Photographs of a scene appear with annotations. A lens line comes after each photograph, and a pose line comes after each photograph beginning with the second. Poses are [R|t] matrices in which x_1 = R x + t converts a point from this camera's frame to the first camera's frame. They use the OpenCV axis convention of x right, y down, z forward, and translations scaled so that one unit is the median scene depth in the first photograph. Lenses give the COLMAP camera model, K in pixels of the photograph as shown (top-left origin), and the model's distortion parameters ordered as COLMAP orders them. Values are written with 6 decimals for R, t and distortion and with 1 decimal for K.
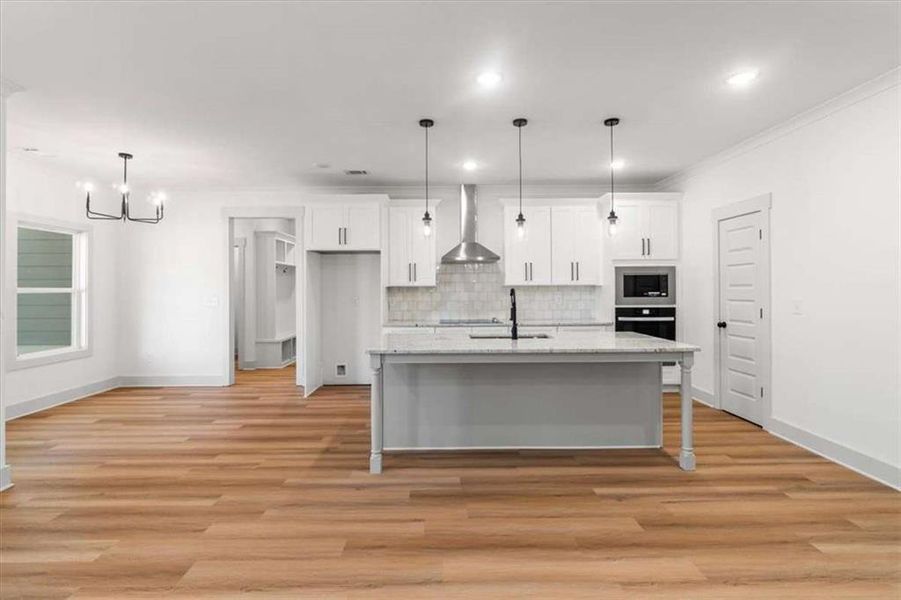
lens RADIAL K [[426.4, 0, 445.8], [0, 426.4, 287.6], [0, 0, 1]] dist [-0.001031, -0.000125]
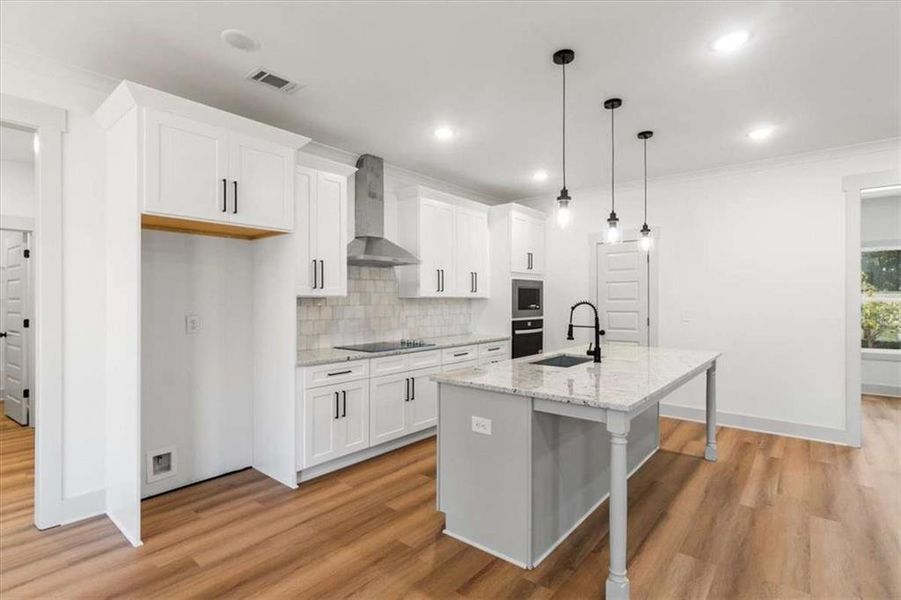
lens RADIAL K [[437.1, 0, 446.6], [0, 437.1, 301.8], [0, 0, 1]] dist [-0.001575, 0.000103]
pose [[0.648818, 0.002243, 0.760940, -0.467514], [-0.004328, 0.999990, 0.000742, 0.002936], [-0.760931, -0.003775, 0.648822, 0.466405]]
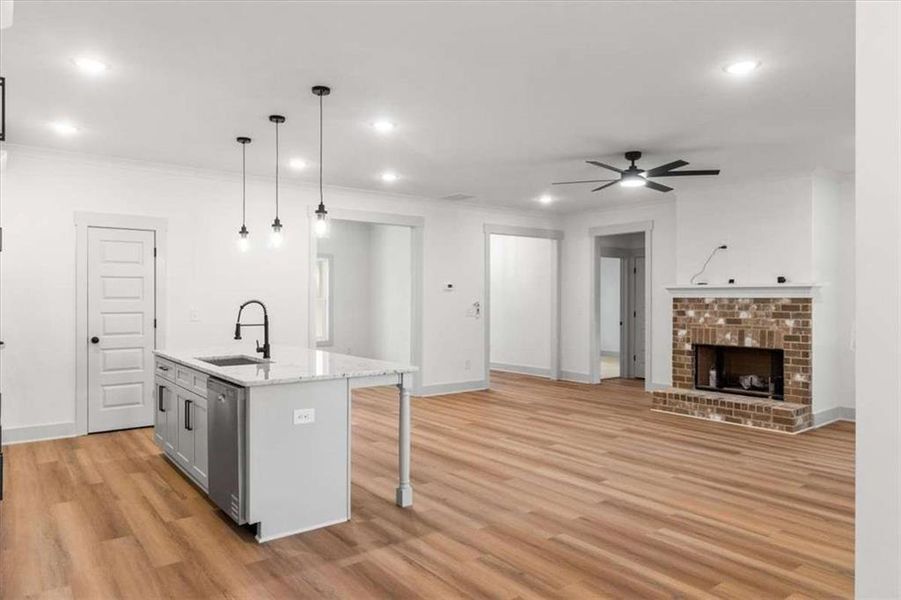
lens RADIAL K [[593.8, 0, 450.5], [0, 593.8, 300.0], [0, 0, 1]] dist [-0.001499, -0.000529]
pose [[-0.599647, 0.002438, 0.800261, -0.722330], [0.000219, 0.999996, -0.002882, 0.003703], [-0.800265, -0.001553, -0.599645, 0.990954]]
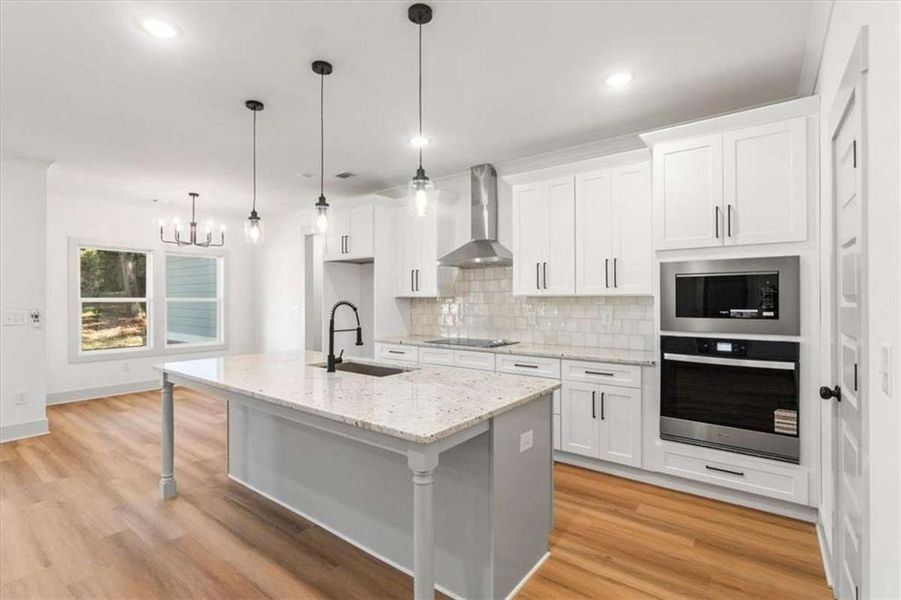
lens RADIAL K [[426.3, 0, 441.6], [0, 426.3, 299.3], [0, 0, 1]] dist [-0.001185, -0.000050]
pose [[0.784246, 0.005546, -0.620425, 0.522188], [-0.001734, 0.999976, 0.006747, -0.004178], [0.620447, -0.004216, 0.784237, 0.382070]]
